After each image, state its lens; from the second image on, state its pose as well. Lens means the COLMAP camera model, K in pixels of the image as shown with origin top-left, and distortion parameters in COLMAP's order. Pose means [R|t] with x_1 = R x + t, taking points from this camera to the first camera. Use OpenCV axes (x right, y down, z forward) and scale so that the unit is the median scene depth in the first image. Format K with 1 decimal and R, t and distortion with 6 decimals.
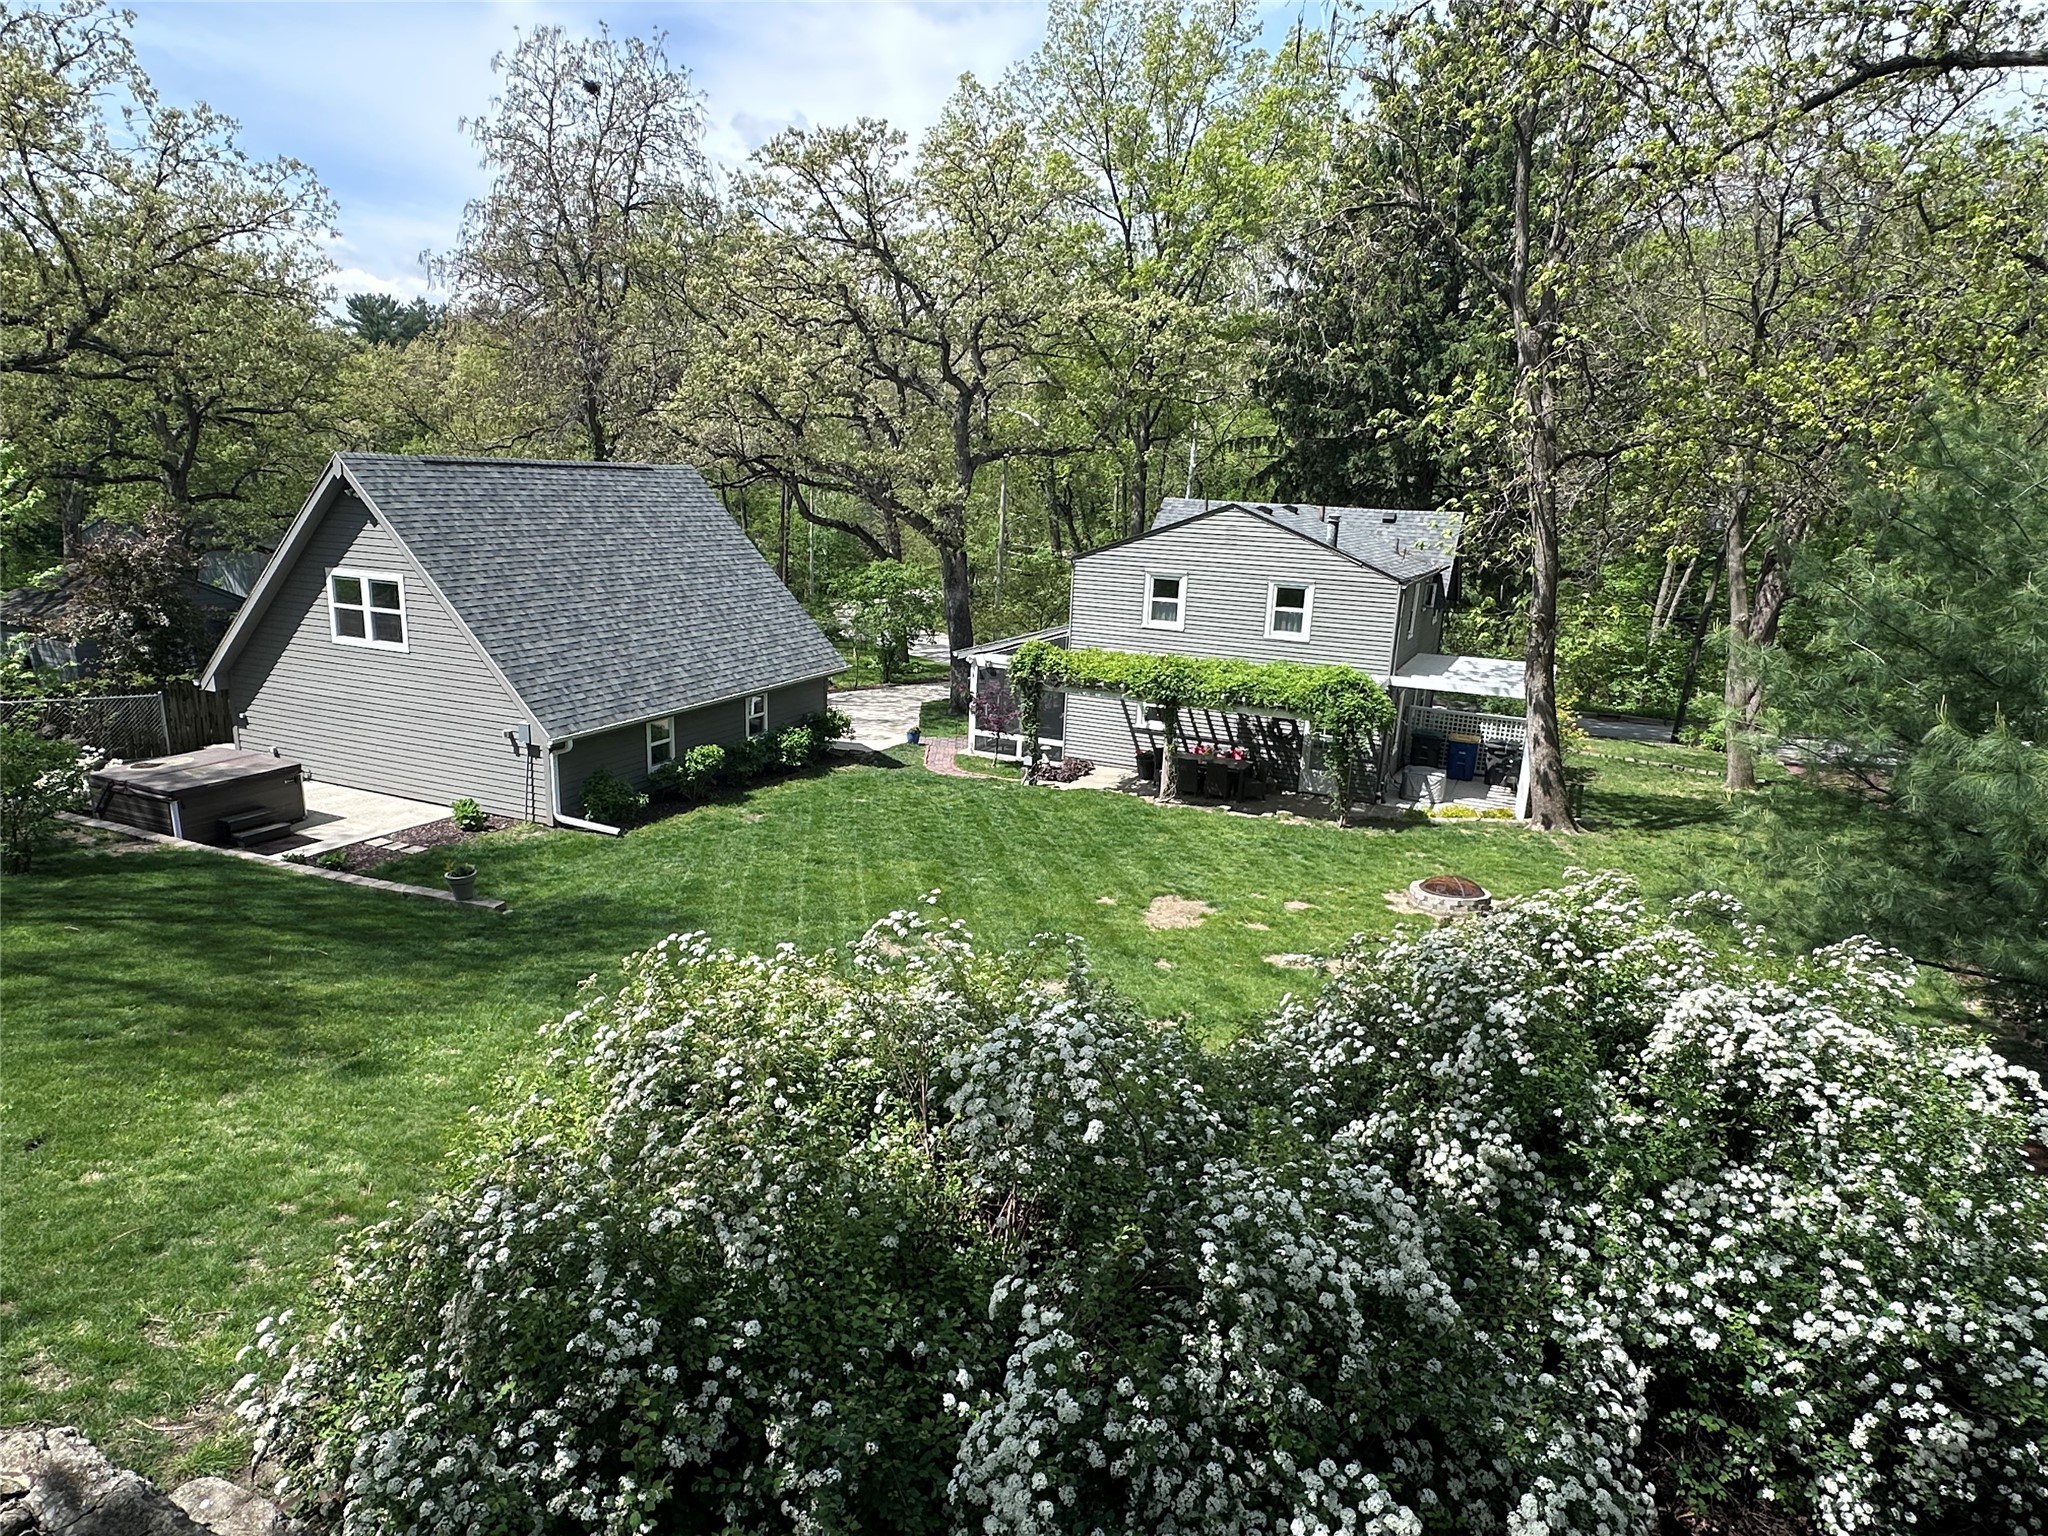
lens RADIAL K [[1186.9, 0, 1024.2], [0, 1186.9, 771.8], [0, 0, 1]] dist [-0.004305, 0.000014]
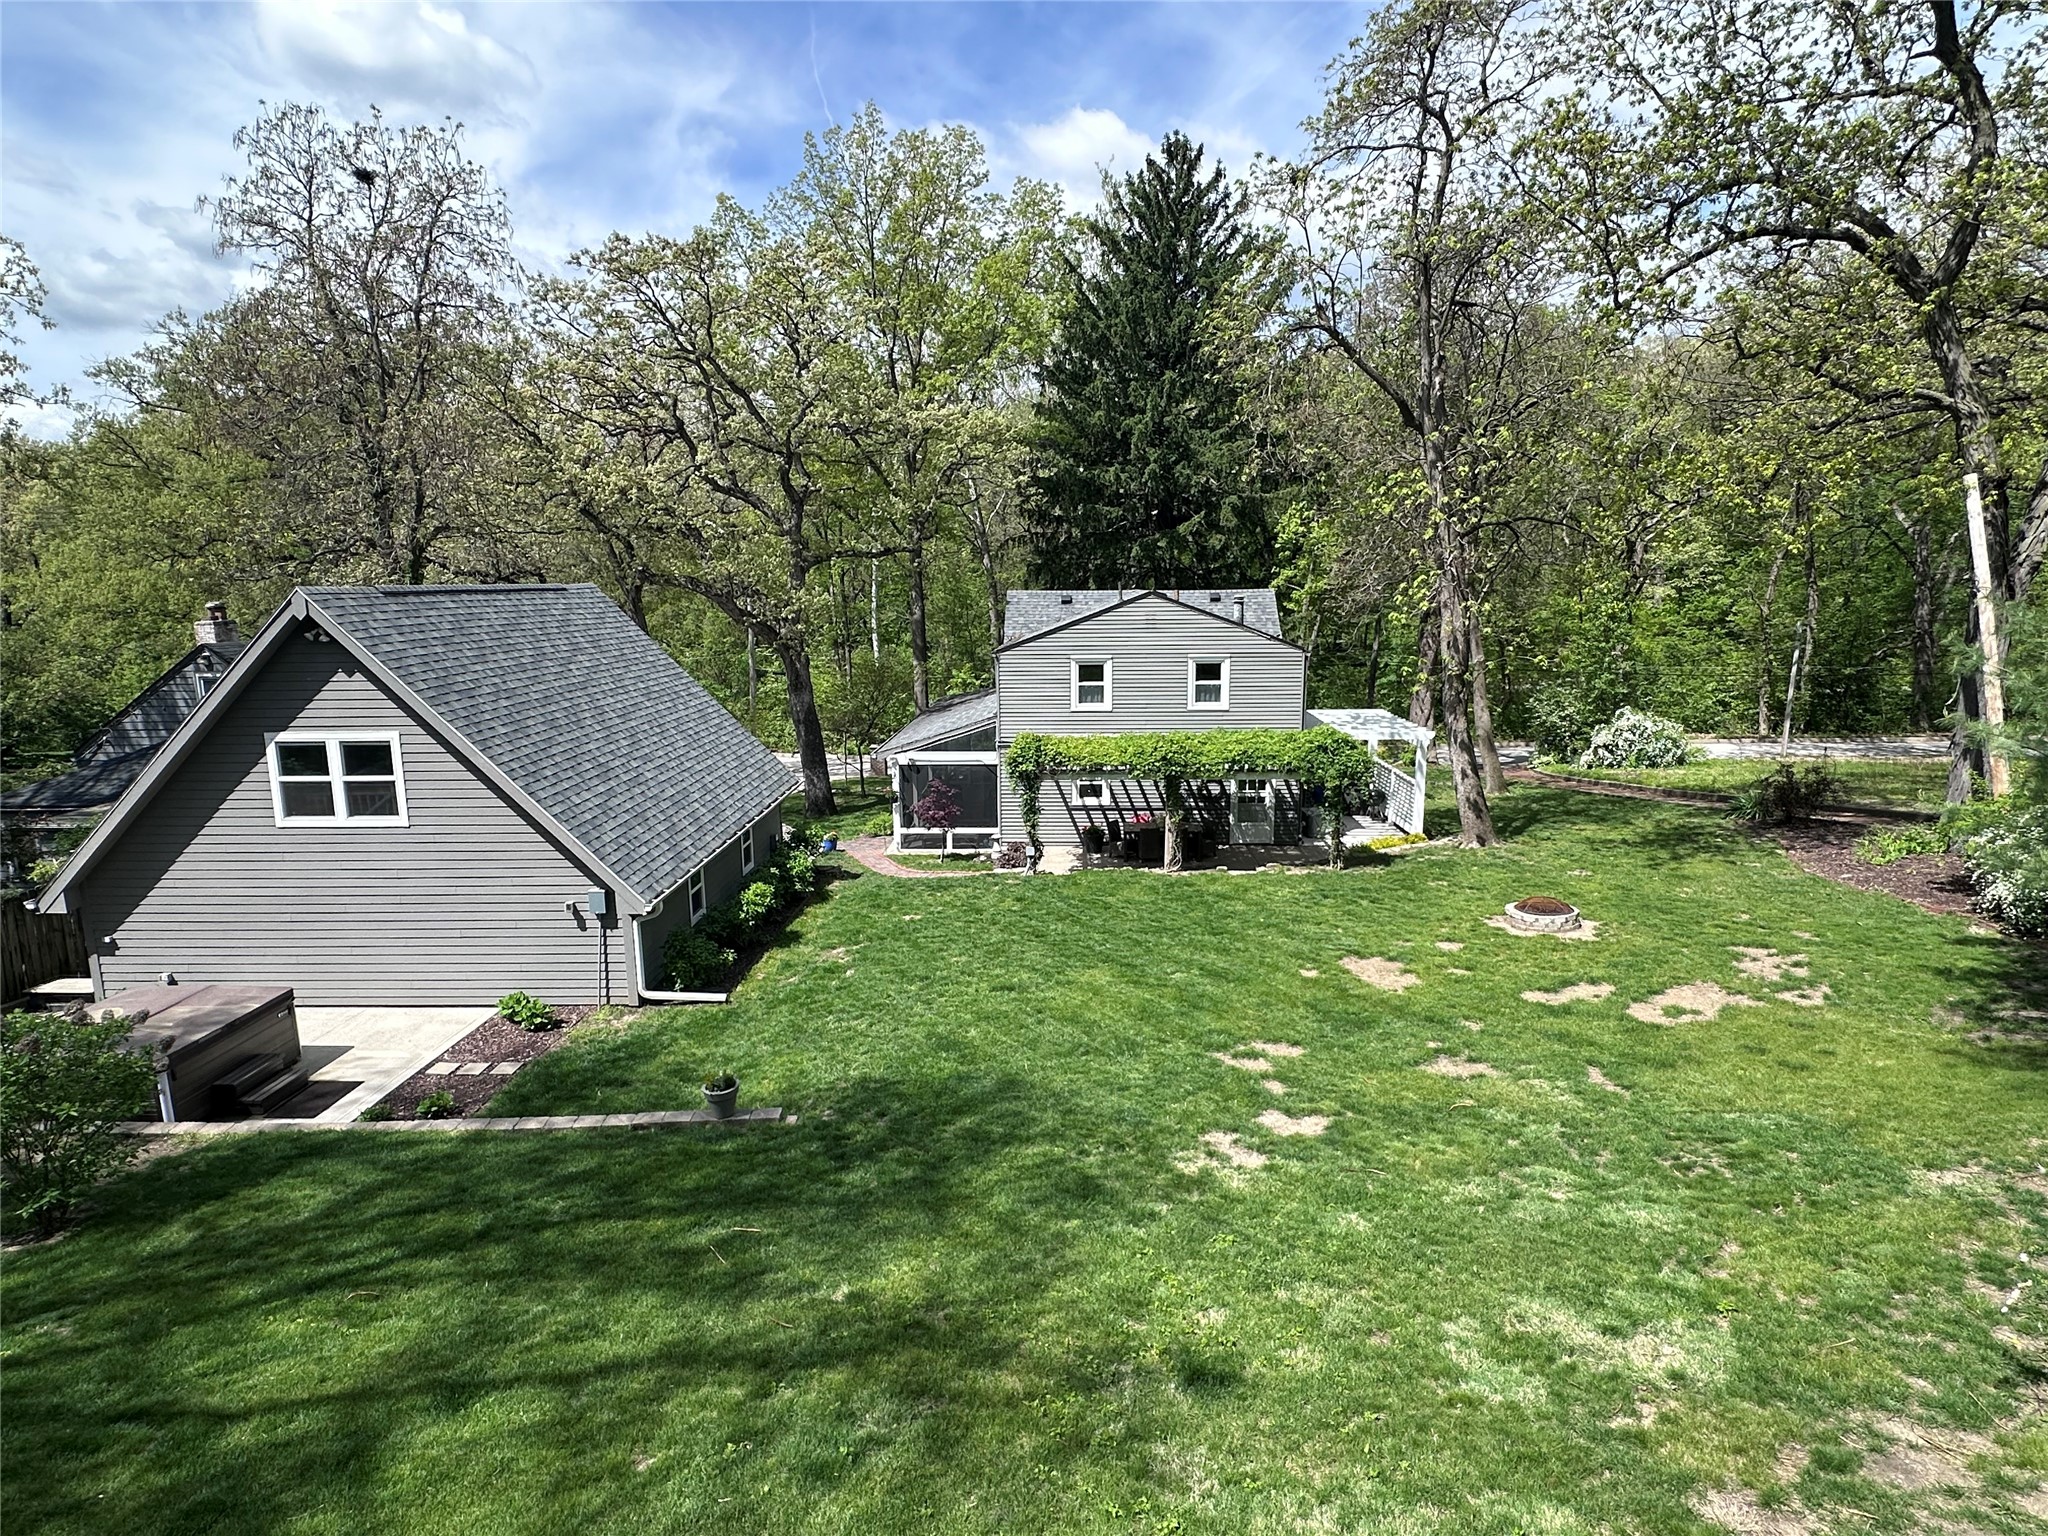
lens RADIAL K [[1077.1, 0, 1024.2], [0, 1077.1, 762.2], [0, 0, 1]] dist [0.003435, -0.000739]
pose [[0.927920, -0.111689, 0.355655, -0.313915], [0.135681, 0.989812, -0.043161, -0.044634], [-0.347211, 0.088305, 0.933620, 0.132005]]
